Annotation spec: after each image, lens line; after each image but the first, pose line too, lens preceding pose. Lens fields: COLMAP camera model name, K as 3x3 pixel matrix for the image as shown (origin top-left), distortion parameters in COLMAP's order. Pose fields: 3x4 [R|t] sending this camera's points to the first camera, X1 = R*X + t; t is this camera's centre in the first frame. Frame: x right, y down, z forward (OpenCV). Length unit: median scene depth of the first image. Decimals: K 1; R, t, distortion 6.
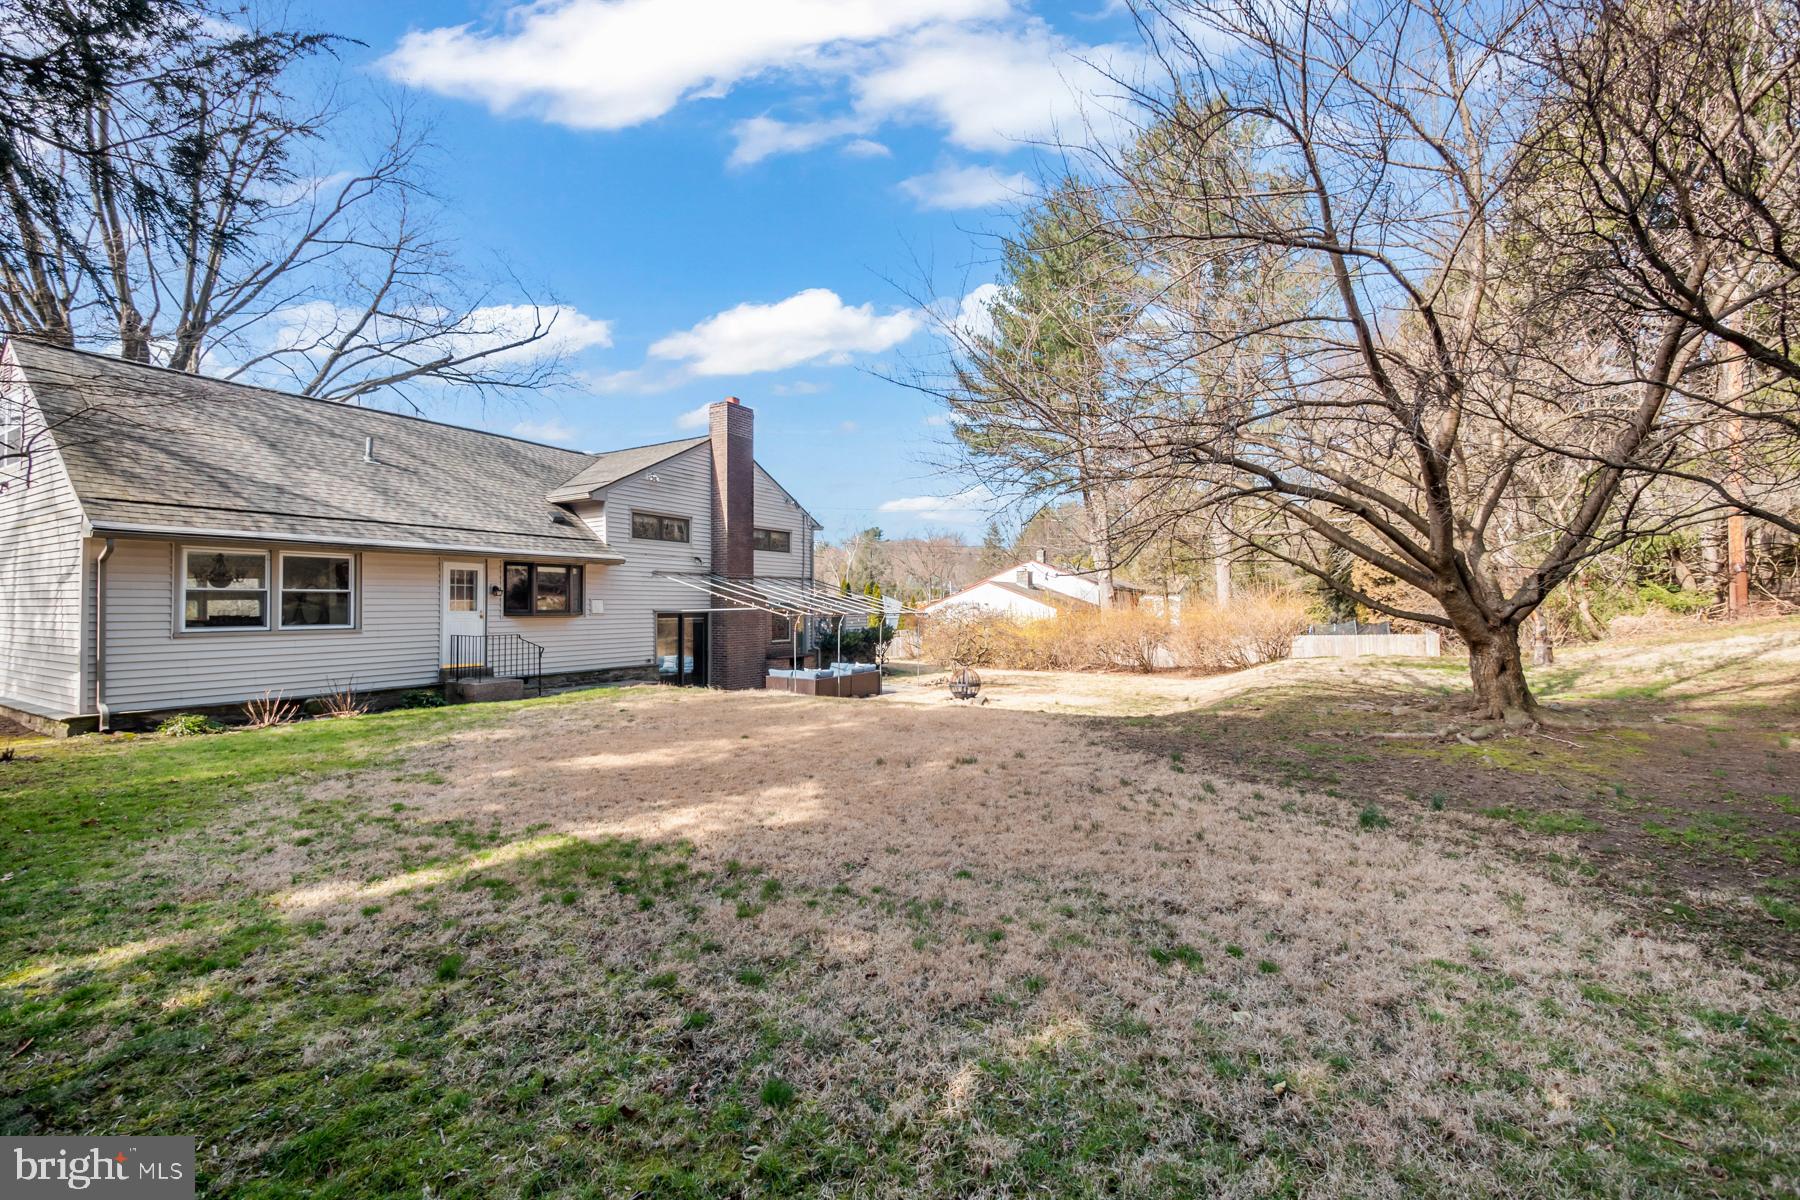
lens RADIAL K [[747.8, 0, 900.0], [0, 747.8, 600.0], [0, 0, 1]] dist [0.000063, -0.000032]
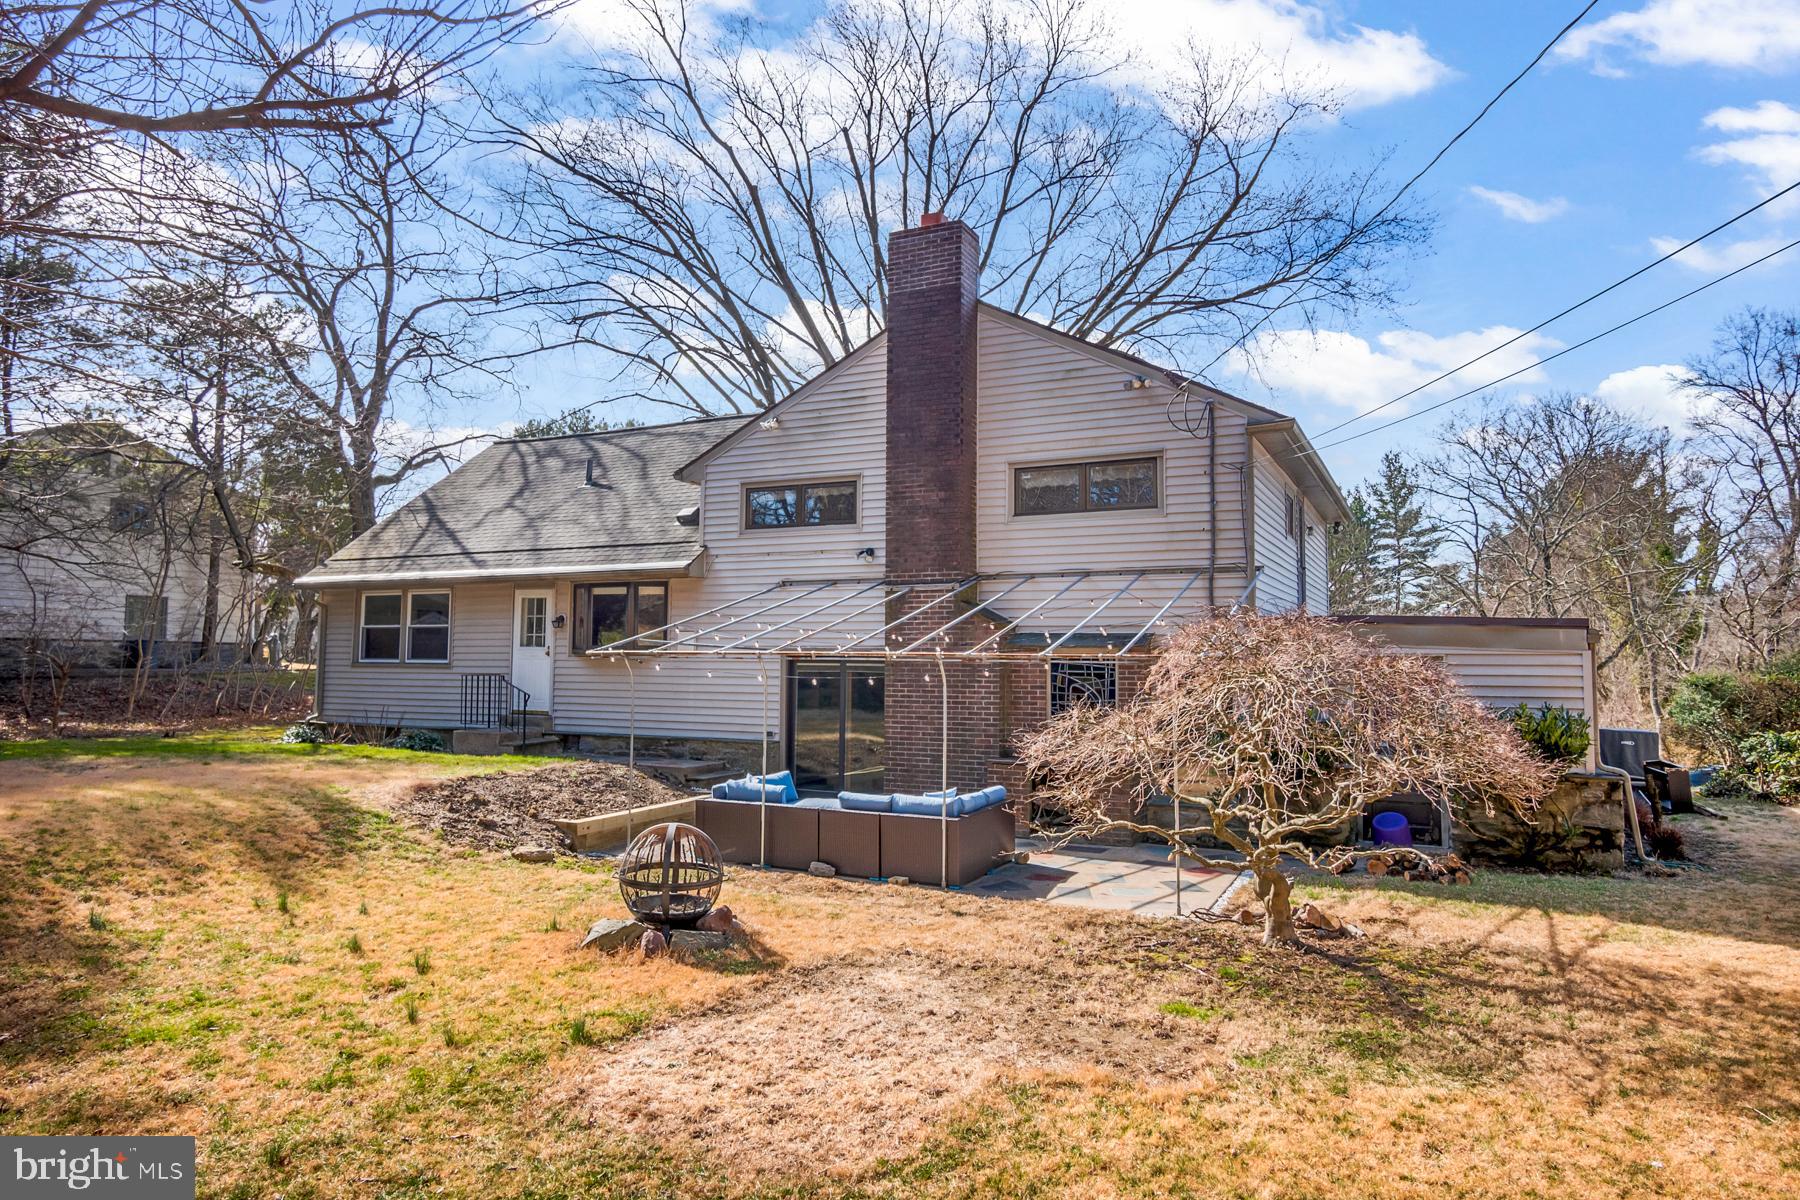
lens RADIAL K [[1111.9, 0, 900.0], [0, 1111.9, 600.0], [0, 0, 1]] dist [0.004317, 0.001044]
pose [[0.056344, -0.038742, -0.997659, 0.534086], [0.003134, 0.999249, -0.038627, 0.008876], [0.998407, -0.000950, 0.056423, 1.045518]]
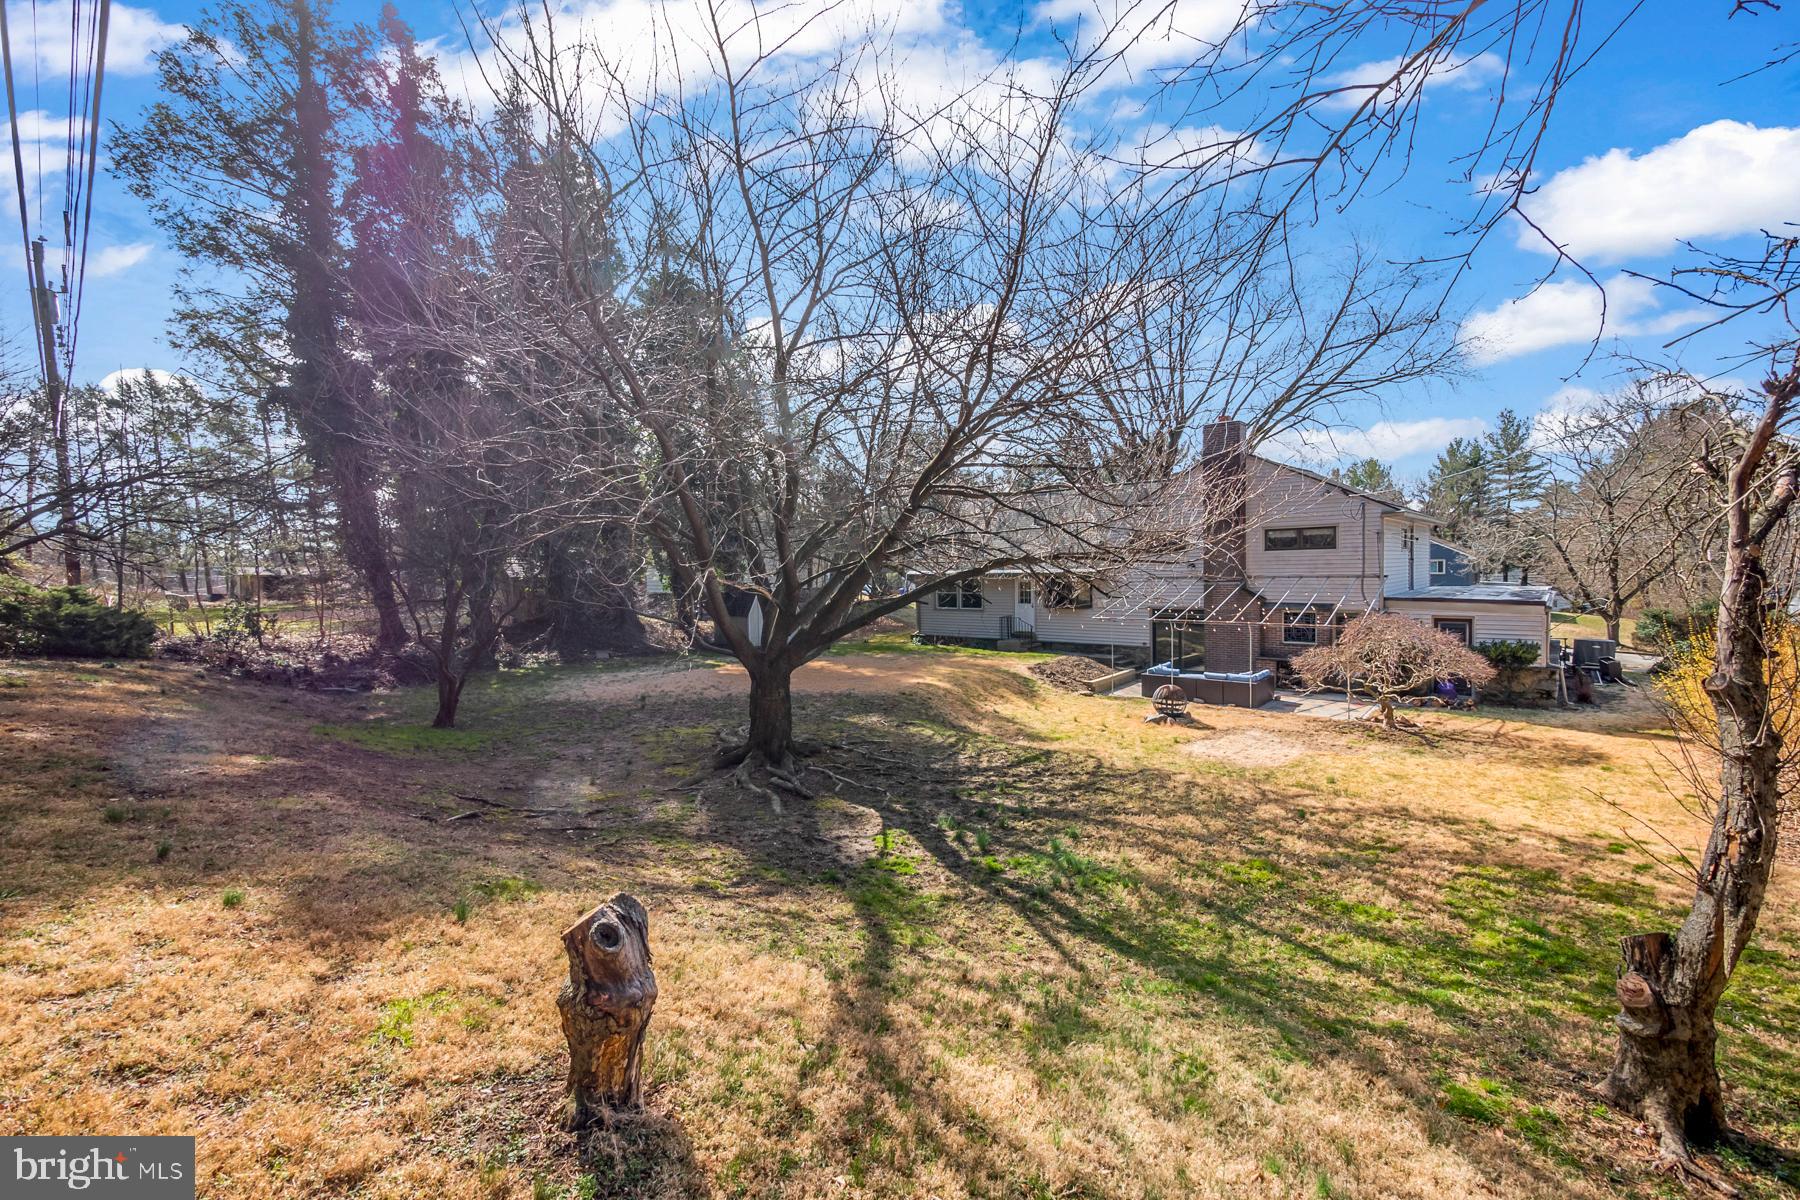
lens RADIAL K [[747.8, 0, 900.0], [0, 747.8, 600.0], [0, 0, 1]] dist [0.000063, -0.000032]
pose [[-0.213227, 0.063173, -0.974958, 1.058265], [0.036853, 0.997717, 0.056588, -0.090565], [0.976307, -0.023864, -0.215069, 0.855105]]
